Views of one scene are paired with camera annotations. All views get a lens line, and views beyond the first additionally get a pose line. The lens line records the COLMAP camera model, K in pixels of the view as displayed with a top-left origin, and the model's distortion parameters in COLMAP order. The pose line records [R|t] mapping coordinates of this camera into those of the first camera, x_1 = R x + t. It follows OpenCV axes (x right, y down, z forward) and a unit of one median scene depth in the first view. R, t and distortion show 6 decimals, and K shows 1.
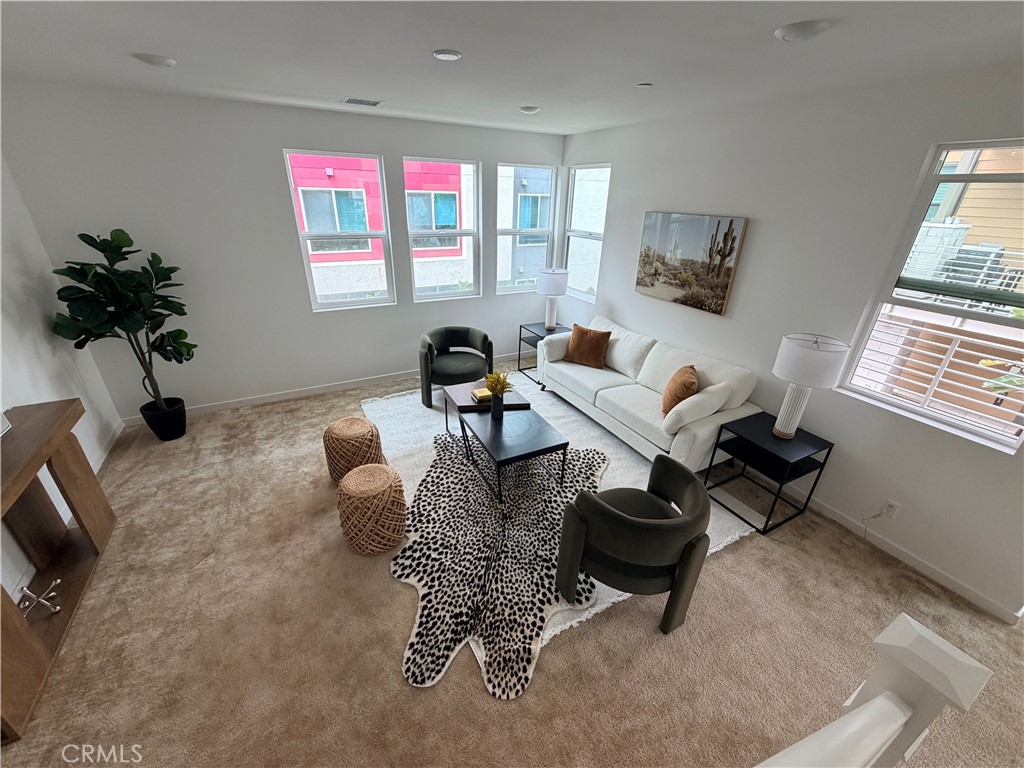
lens RADIAL K [[408.7, 0, 509.3], [0, 408.7, 385.7], [0, 0, 1]] dist [-0.004006, 0.000588]
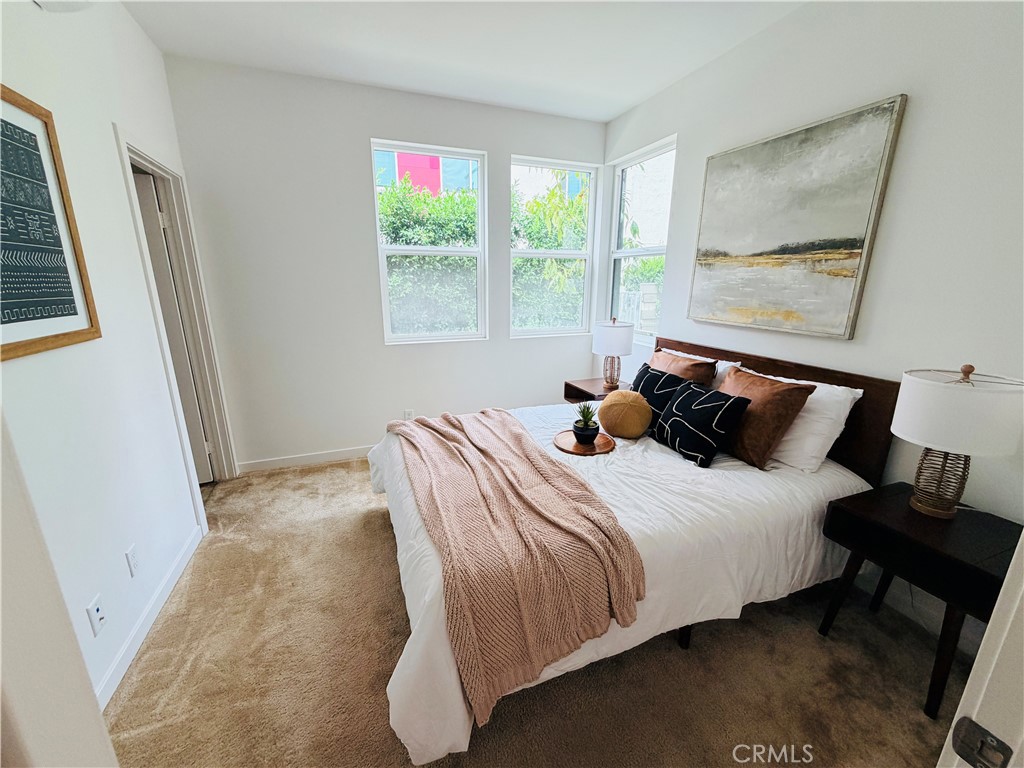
lens RADIAL K [[408.7, 0, 510.3], [0, 408.7, 386.2], [0, 0, 1]] dist [-0.004006, 0.000588]
pose [[0.991529, 0.010481, -0.129463, 0.104353], [-0.034452, 0.982259, -0.184337, -0.021364], [0.125234, 0.187236, 0.974299, 0.579704]]
